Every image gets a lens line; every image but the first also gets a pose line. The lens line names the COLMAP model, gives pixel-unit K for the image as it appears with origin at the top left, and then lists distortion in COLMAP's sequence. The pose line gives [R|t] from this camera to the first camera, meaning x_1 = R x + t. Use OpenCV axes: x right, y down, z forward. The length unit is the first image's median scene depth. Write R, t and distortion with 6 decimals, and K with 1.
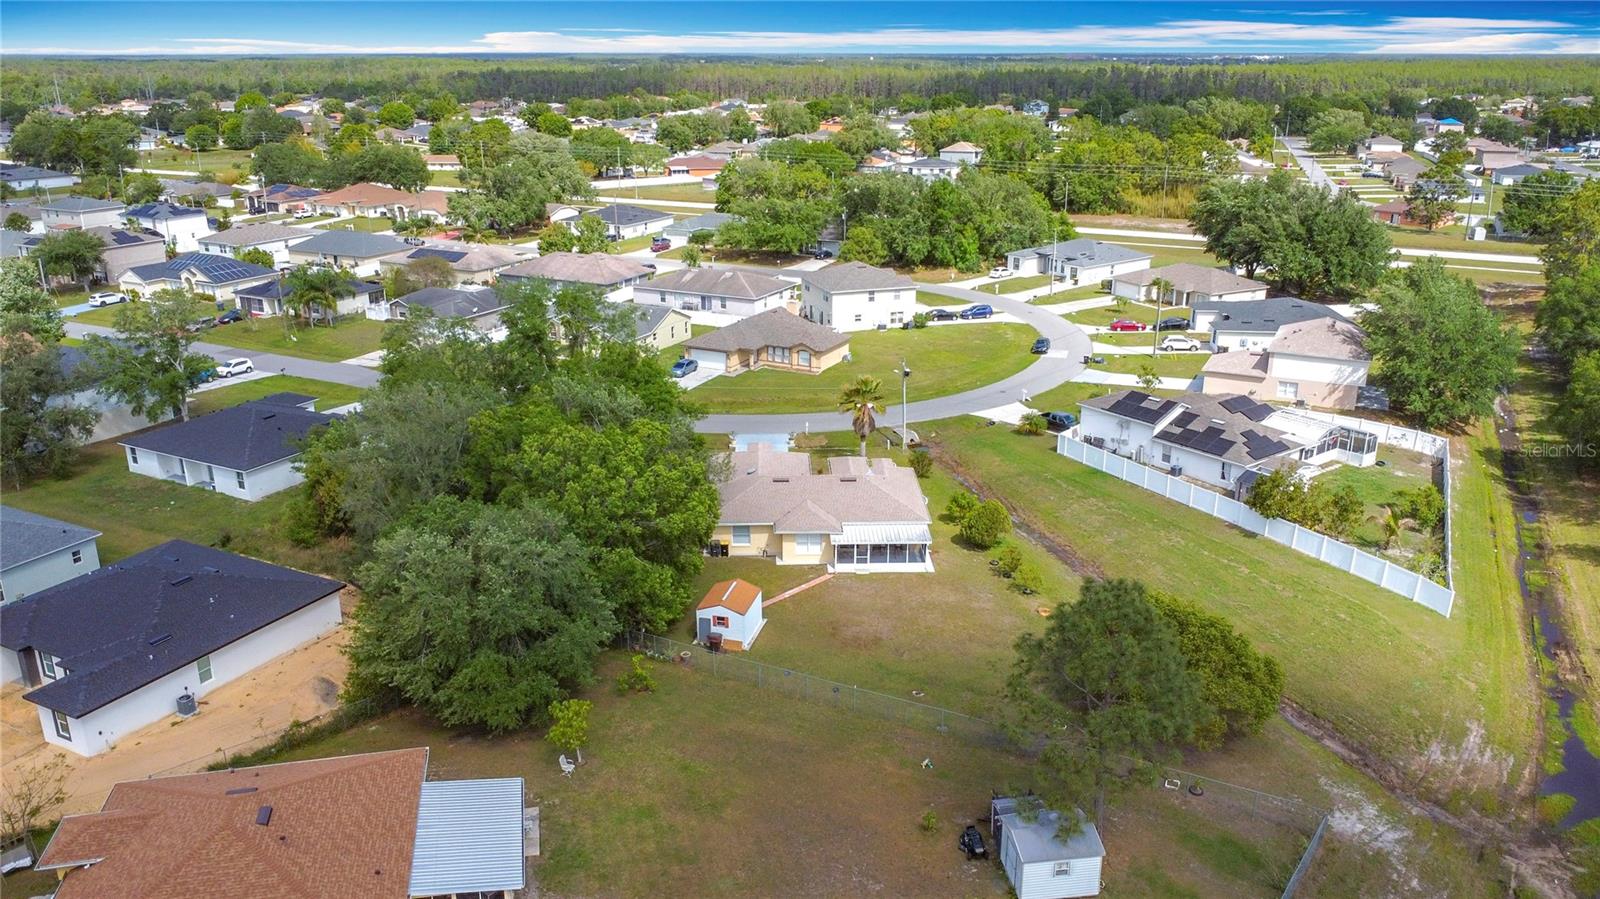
lens RADIAL K [[1180.1, 0, 800.0], [0, 1180.1, 449.5], [0, 0, 1]] dist [-0.002351, -0.008840]
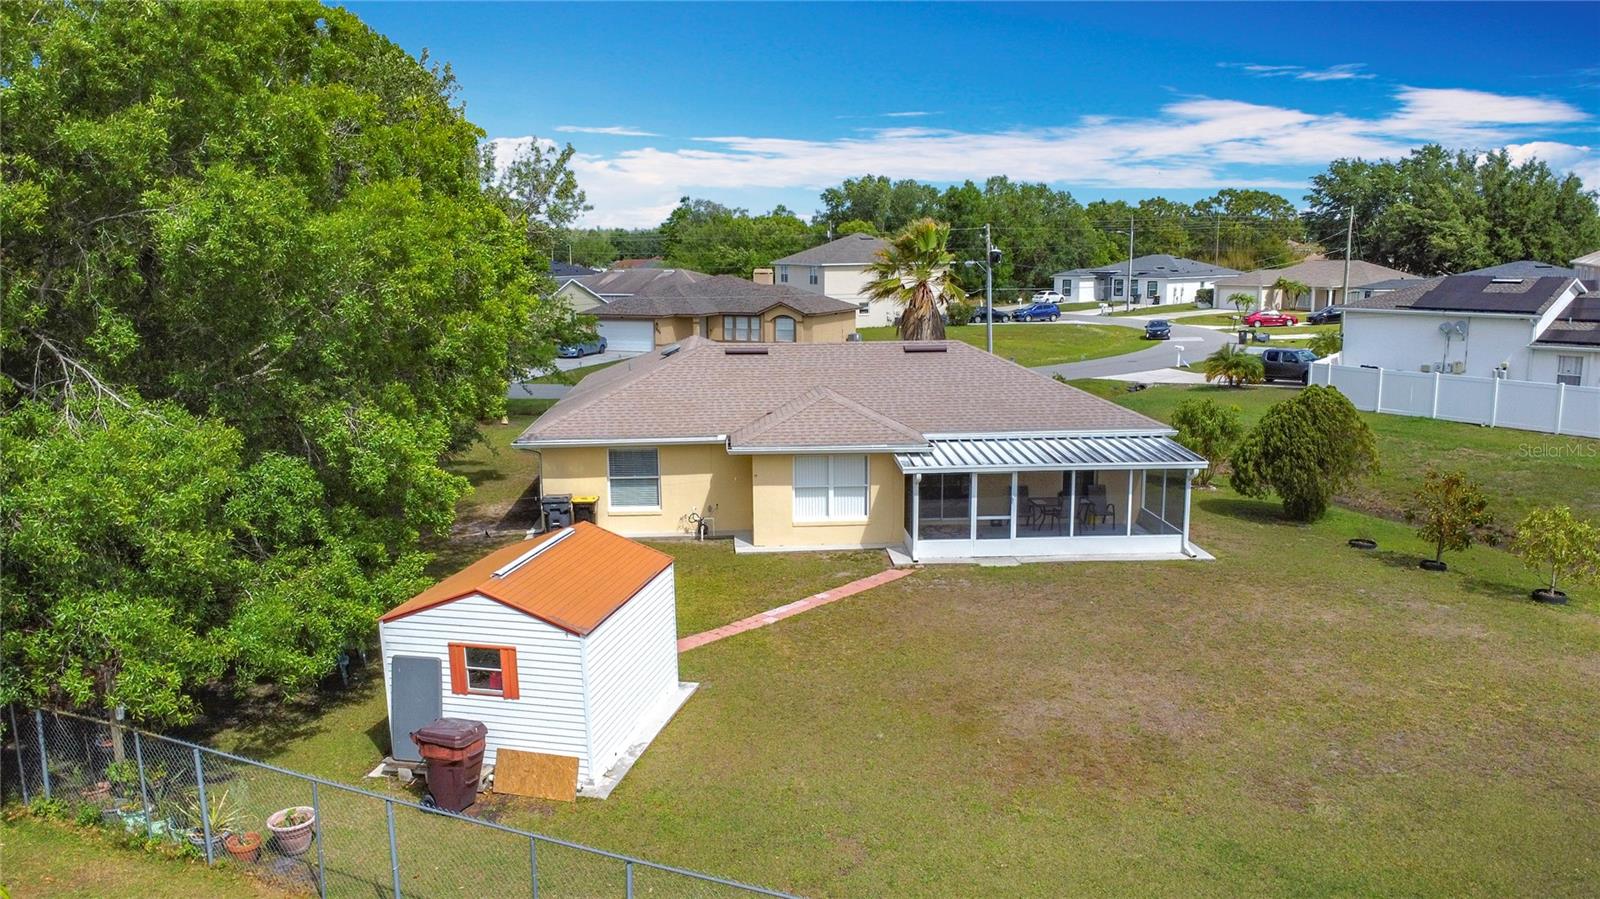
lens RADIAL K [[1180.1, 0, 800.0], [0, 1180.1, 449.5], [0, 0, 1]] dist [-0.002351, -0.008840]
pose [[0.999466, -0.015764, 0.028627, -0.010632], [0.020107, 0.987173, -0.158381, 0.121777], [-0.025763, 0.158872, 0.986963, 0.663105]]
